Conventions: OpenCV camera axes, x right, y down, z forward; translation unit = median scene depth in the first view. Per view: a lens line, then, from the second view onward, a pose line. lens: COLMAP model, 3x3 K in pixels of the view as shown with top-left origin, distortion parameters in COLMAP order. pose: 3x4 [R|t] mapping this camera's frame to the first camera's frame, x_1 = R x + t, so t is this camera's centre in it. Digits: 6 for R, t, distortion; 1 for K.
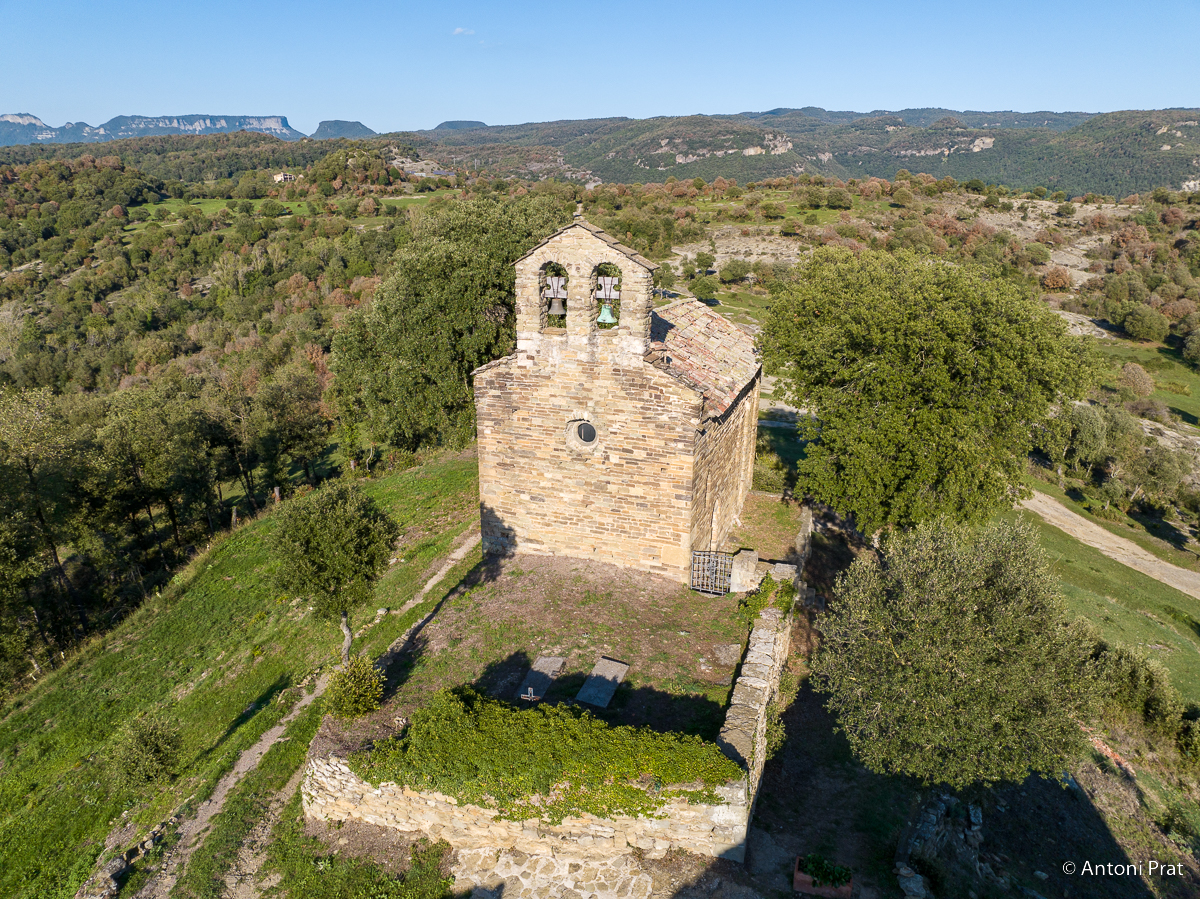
lens RADIAL K [[845.2, 0, 593.0], [0, 845.2, 453.9], [0, 0, 1]] dist [-0.038791, 0.008392]
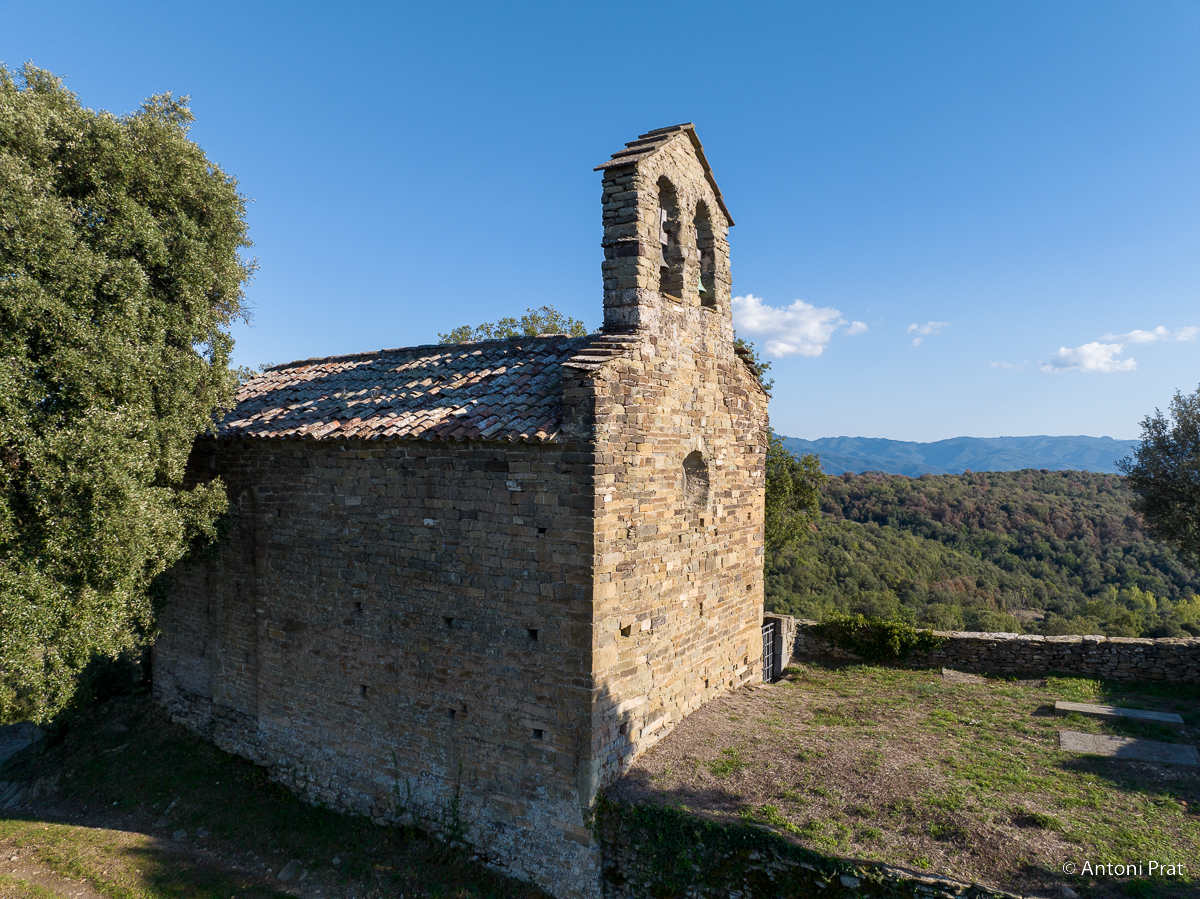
lens RADIAL K [[845.2, 0, 596.3], [0, 845.2, 449.5], [0, 0, 1]] dist [-0.038791, 0.008392]
pose [[0.189115, 0.004437, 0.981945, -0.588550], [0.303713, 0.950693, -0.062788, -0.025242], [-0.933806, 0.310103, 0.178443, 0.935921]]
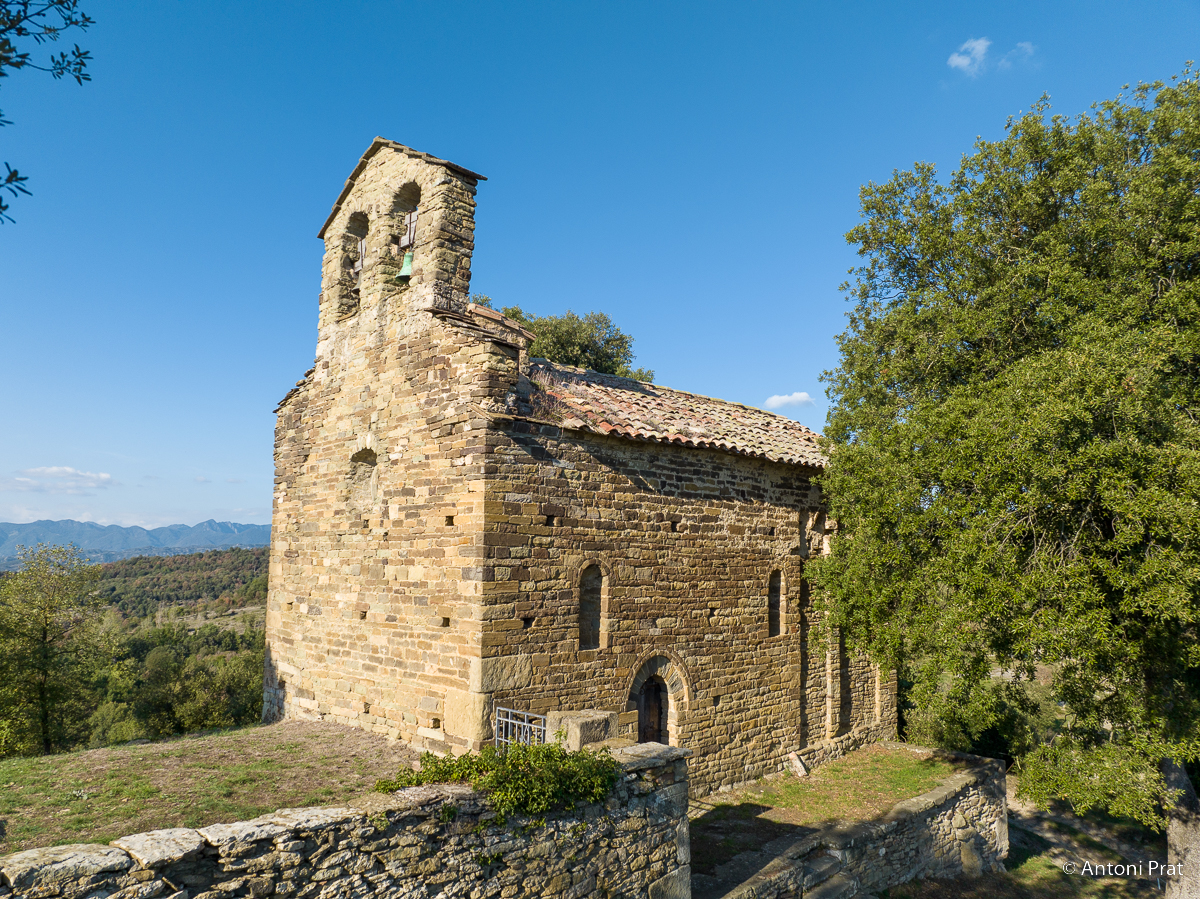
lens RADIAL K [[845.2, 0, 598.1], [0, 845.2, 447.6], [0, 0, 1]] dist [-0.038791, 0.008392]
pose [[0.902183, -0.059583, -0.427218, 0.361017], [-0.138244, 0.898233, -0.417213, 0.168417], [0.408600, 0.435463, 0.802134, 0.594299]]
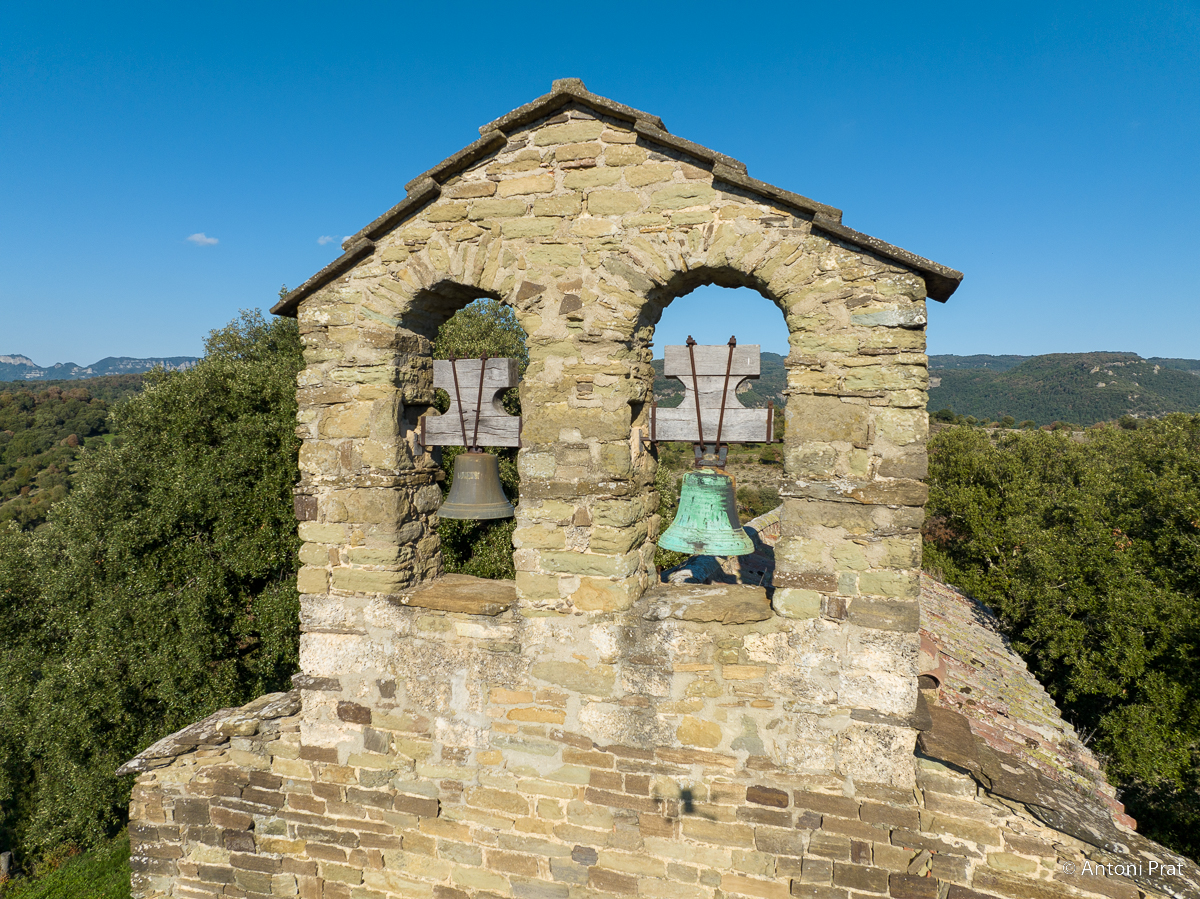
lens RADIAL K [[845.2, 0, 596.9], [0, 845.2, 447.5], [0, 0, 1]] dist [-0.038791, 0.008392]
pose [[0.999173, -0.000517, 0.040648, -0.018552], [0.011780, 0.960700, -0.277340, -0.116244], [-0.038907, 0.277589, 0.959912, 0.746088]]
